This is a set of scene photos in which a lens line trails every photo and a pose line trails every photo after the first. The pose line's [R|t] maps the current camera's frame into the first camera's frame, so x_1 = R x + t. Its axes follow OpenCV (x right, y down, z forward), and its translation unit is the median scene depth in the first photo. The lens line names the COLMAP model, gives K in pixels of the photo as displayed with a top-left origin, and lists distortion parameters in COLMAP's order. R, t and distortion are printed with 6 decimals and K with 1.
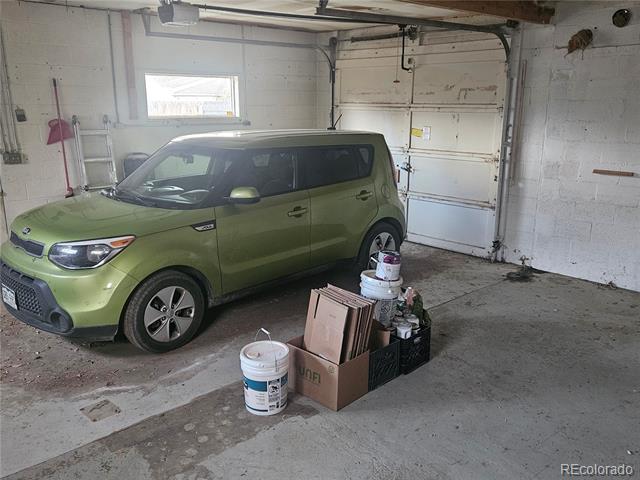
lens RADIAL K [[568.7, 0, 318.0], [0, 568.7, 240.7], [0, 0, 1]] dist [0.055404, -0.035034]
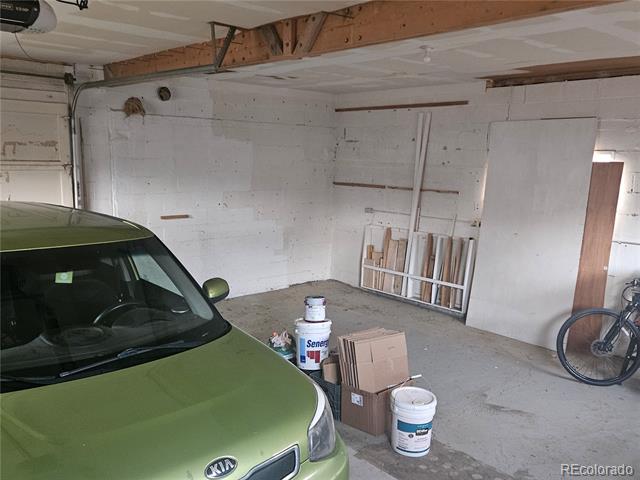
lens RADIAL K [[568.7, 0, 318.6], [0, 568.7, 240.7], [0, 0, 1]] dist [0.055404, -0.035034]
pose [[0.004232, -0.143216, 0.989682, -0.647219], [0.228941, 0.963544, 0.138454, -0.155656], [-0.973431, 0.225993, 0.036866, 0.623235]]
